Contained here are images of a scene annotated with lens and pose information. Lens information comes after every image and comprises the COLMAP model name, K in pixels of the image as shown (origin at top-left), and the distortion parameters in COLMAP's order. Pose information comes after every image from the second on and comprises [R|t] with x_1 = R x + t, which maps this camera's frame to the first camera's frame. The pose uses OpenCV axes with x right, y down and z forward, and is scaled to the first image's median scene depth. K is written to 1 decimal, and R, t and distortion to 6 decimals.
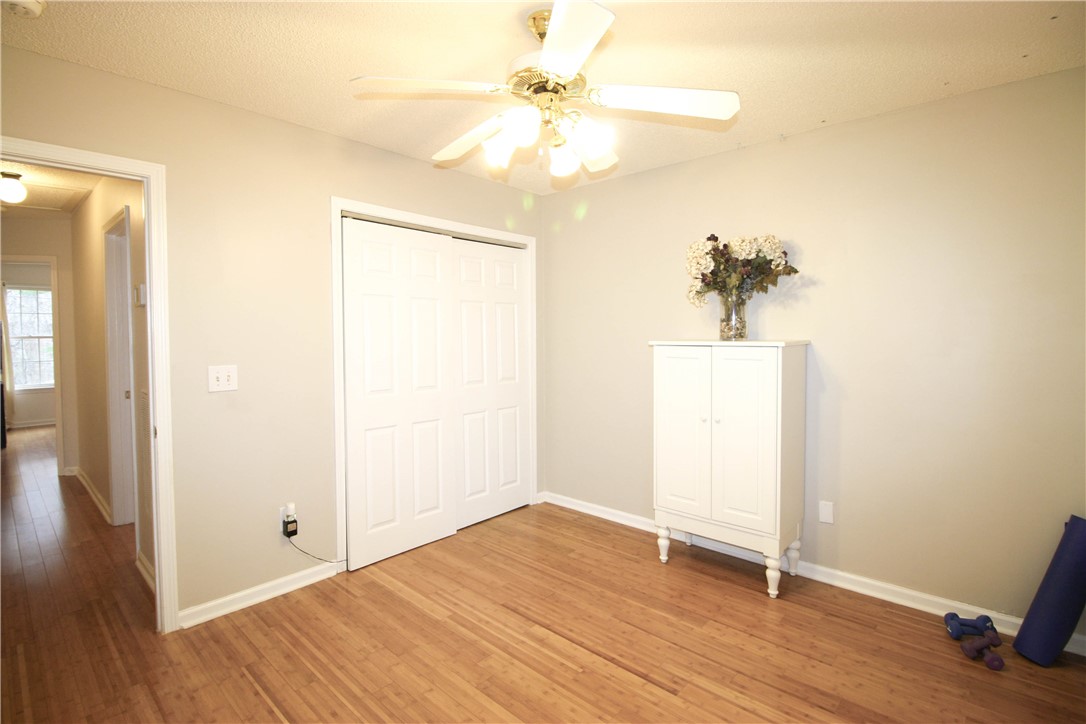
lens RADIAL K [[529.6, 0, 543.0], [0, 529.6, 362.0], [0, 0, 1]] dist [-0.001188, -0.000006]
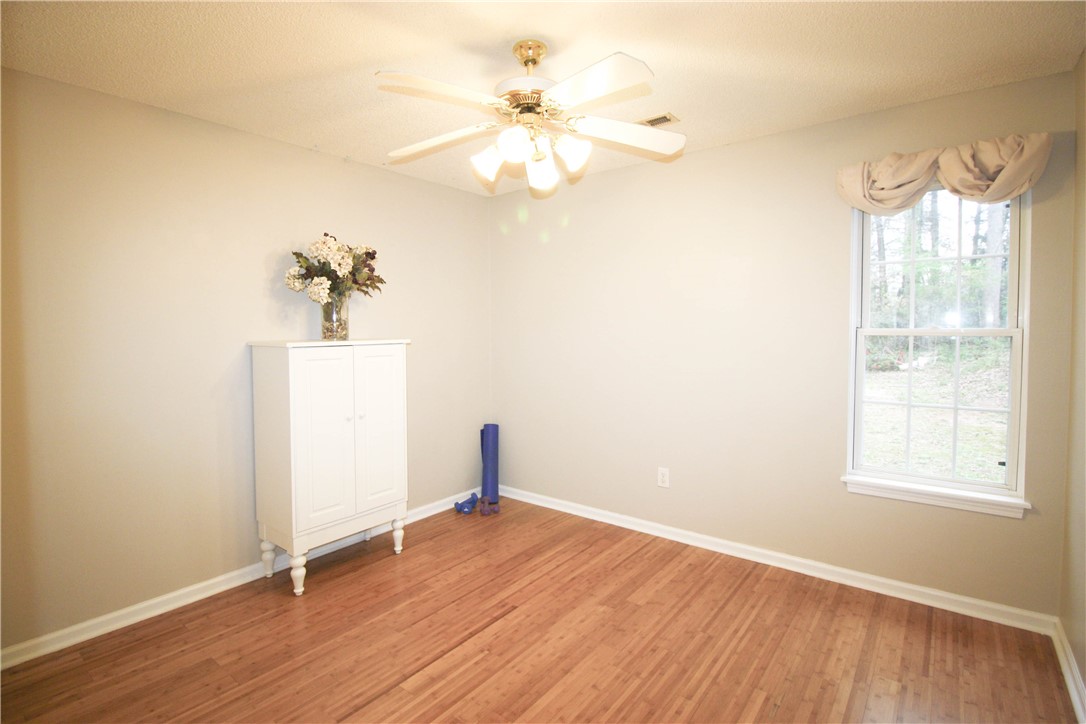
lens RADIAL K [[524.5, 0, 544.0], [0, 524.5, 353.4], [0, 0, 1]] dist [-0.001332, -0.000757]
pose [[-0.096623, -0.032742, 0.994782, -0.824202], [0.068807, 0.996848, 0.039493, -0.031117], [-0.992940, 0.072264, -0.094065, 0.820178]]
